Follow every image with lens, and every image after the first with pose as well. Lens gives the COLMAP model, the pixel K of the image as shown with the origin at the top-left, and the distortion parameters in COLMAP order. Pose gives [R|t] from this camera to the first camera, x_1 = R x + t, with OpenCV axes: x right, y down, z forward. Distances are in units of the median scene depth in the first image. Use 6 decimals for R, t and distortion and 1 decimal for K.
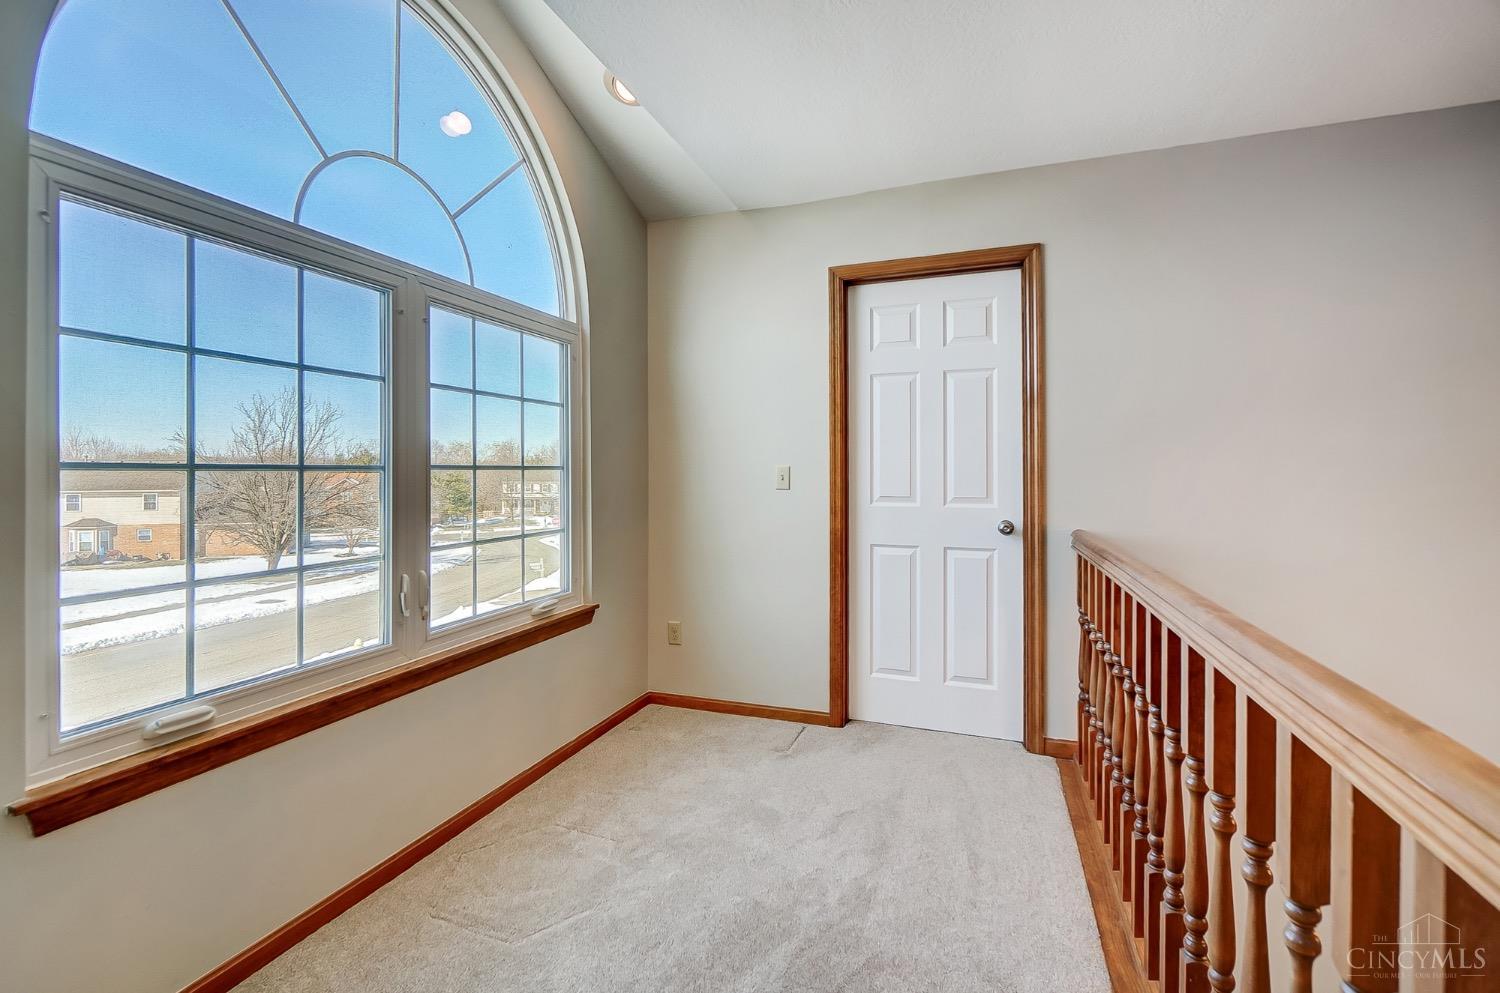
lens RADIAL K [[647.3, 0, 708.5], [0, 647.3, 457.2], [0, 0, 1]] dist [-0.042466, 0.000189]
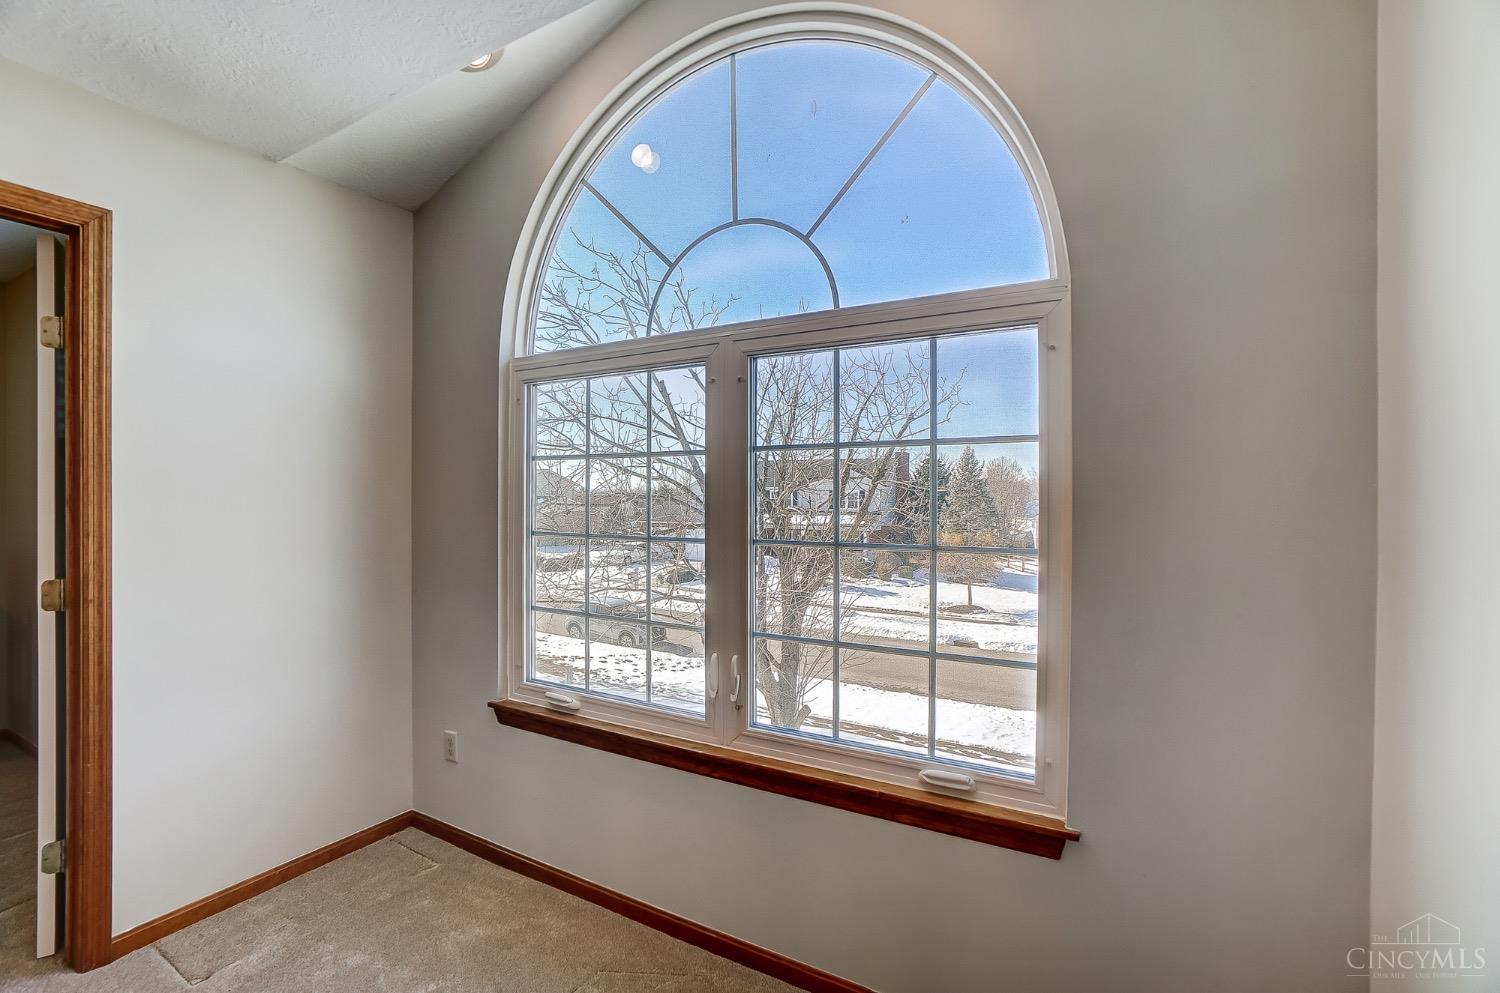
lens RADIAL K [[650.2, 0, 752.1], [0, 650.2, 544.6], [0, 0, 1]] dist [-0.044571, -0.000275]
pose [[-0.098935, 0.003772, -0.995087, 0.409366], [-0.027623, 0.999597, 0.006536, 0.013615], [0.994710, 0.028134, -0.098791, 0.975210]]
